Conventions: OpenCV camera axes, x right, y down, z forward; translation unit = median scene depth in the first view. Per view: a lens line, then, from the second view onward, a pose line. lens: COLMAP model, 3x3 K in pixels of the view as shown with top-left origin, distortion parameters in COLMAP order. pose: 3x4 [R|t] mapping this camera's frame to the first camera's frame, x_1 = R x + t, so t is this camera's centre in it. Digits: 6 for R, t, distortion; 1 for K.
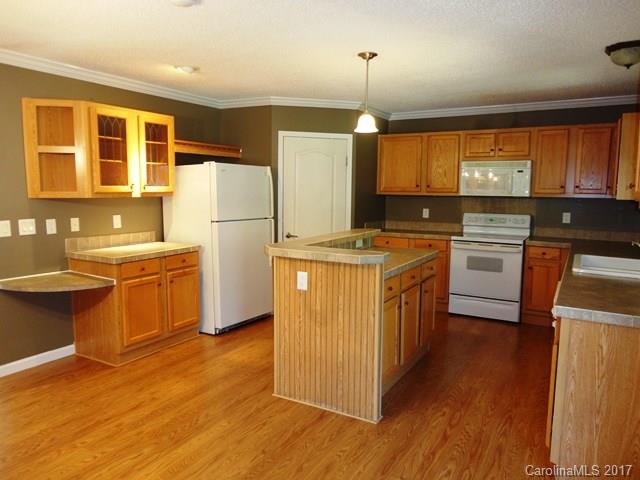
lens RADIAL K [[465.1, 0, 319.2], [0, 465.1, 238.0], [0, 0, 1]] dist [-0.003718, 0.019826]
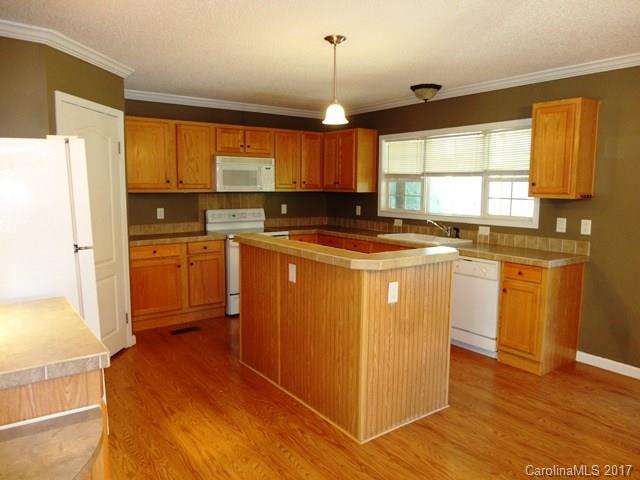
lens RADIAL K [[465.1, 0, 318.6], [0, 465.1, 241.5], [0, 0, 1]] dist [-0.003718, 0.019826]
pose [[0.407445, -0.116367, 0.905786, -0.519560], [0.098155, 0.991683, 0.083250, -0.052837], [-0.907940, 0.054987, 0.415478, 0.453216]]
